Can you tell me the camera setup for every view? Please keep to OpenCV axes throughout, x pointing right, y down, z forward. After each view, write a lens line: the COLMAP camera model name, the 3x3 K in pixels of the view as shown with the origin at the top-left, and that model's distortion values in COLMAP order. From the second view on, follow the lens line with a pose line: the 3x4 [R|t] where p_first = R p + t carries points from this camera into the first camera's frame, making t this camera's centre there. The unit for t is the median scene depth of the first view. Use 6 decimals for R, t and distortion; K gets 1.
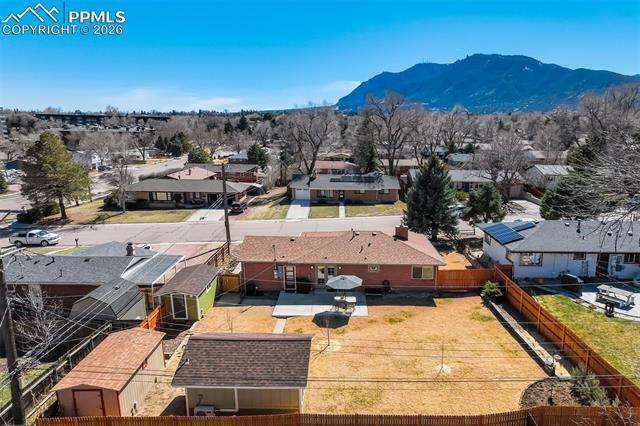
lens RADIAL K [[434.6, 0, 320.0], [0, 434.6, 213.0], [0, 0, 1]] dist [-0.001932, -0.000250]
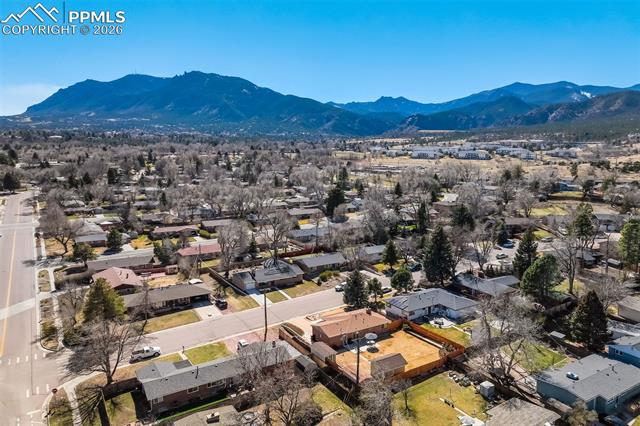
lens RADIAL K [[449.5, 0, 318.7], [0, 449.5, 225.5], [0, 0, 1]] dist [0.002904, 0.003728]
pose [[0.833874, -0.103544, 0.542155, -1.700557], [0.114194, 0.993359, 0.014079, -0.624289], [-0.540012, 0.050170, 0.840161, -1.291491]]
